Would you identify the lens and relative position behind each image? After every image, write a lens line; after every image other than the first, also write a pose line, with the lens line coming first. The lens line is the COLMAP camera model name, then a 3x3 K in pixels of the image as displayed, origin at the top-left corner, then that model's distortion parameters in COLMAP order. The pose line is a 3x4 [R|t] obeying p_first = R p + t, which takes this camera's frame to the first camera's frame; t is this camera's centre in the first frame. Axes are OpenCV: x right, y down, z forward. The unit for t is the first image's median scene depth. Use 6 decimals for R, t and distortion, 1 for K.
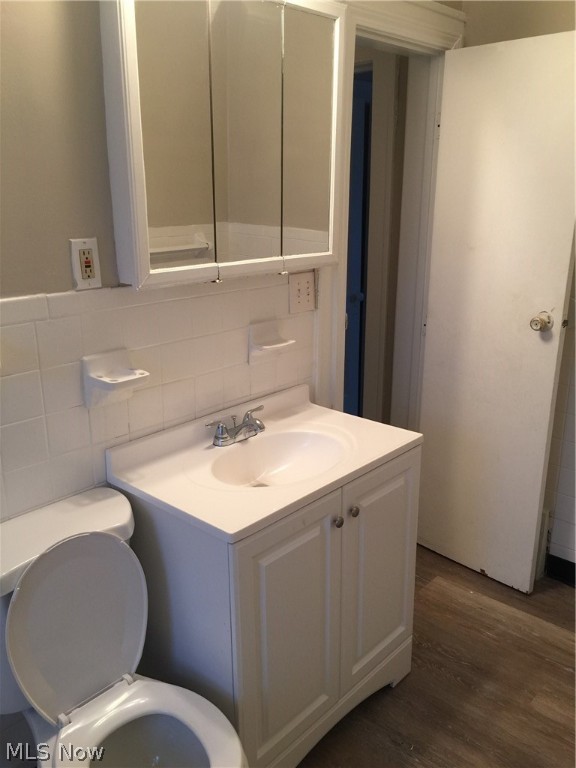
lens RADIAL K [[659.3, 0, 289.0], [0, 659.3, 382.7], [0, 0, 1]] dist [0.086855, -0.028789]
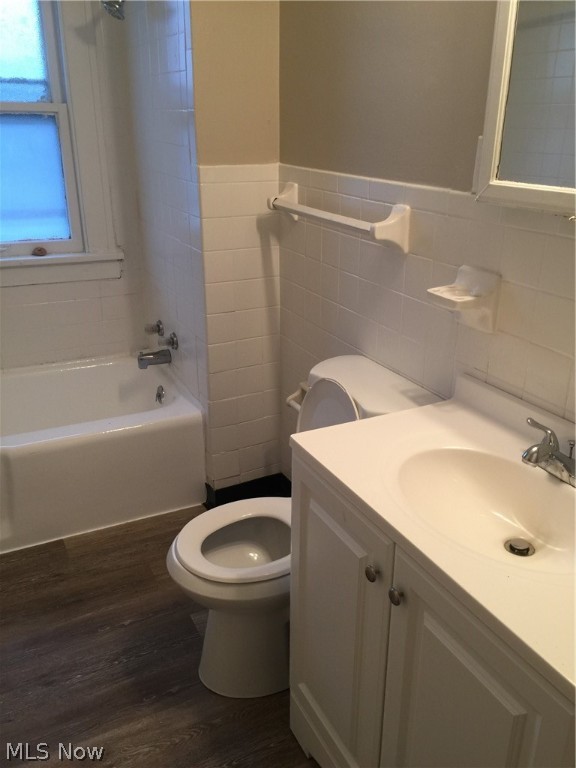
lens RADIAL K [[659.3, 0, 289.2], [0, 659.3, 384.1], [0, 0, 1]] dist [0.086855, -0.028789]
pose [[-0.359868, 0.349292, -0.865153, 0.631659], [-0.270335, 0.848464, 0.455002, -0.246212], [0.892980, 0.397622, -0.210909, 0.984596]]
